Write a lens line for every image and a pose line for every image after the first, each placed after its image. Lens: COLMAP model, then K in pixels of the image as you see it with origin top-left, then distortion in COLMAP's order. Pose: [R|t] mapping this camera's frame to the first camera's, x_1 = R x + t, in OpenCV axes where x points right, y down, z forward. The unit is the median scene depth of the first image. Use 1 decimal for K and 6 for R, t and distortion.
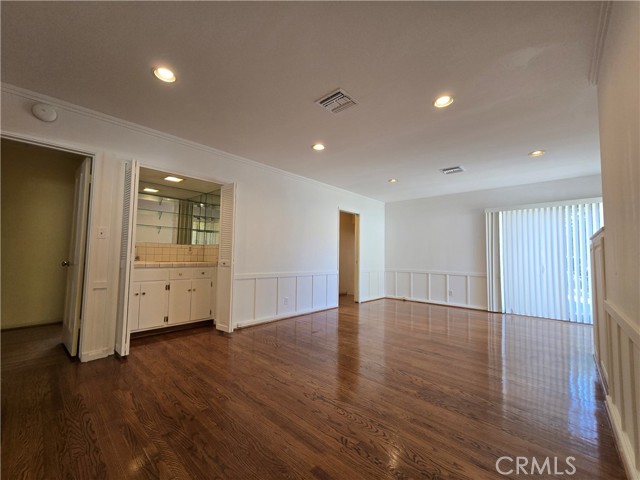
lens RADIAL K [[263.9, 0, 319.5], [0, 263.9, 240.1], [0, 0, 1]] dist [-0.003073, -0.000730]
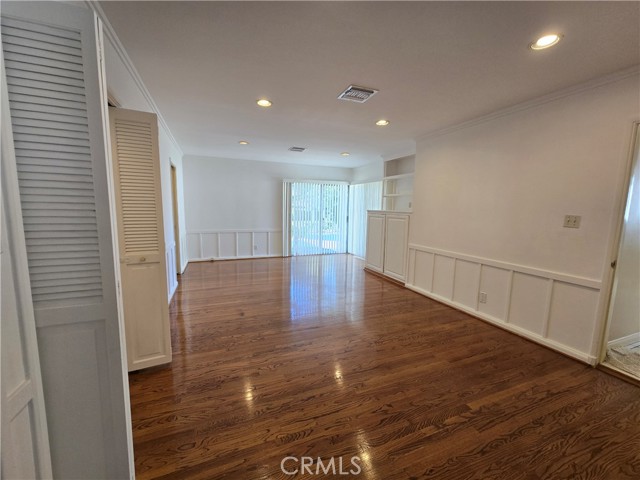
lens RADIAL K [[263.9, 0, 320.8], [0, 263.9, 239.2], [0, 0, 1]] dist [-0.003073, -0.000730]
pose [[0.421486, -0.117339, 0.899211, -0.485451], [-0.066398, 0.984938, 0.159648, -0.048216], [-0.904401, -0.126995, 0.407347, 0.292172]]
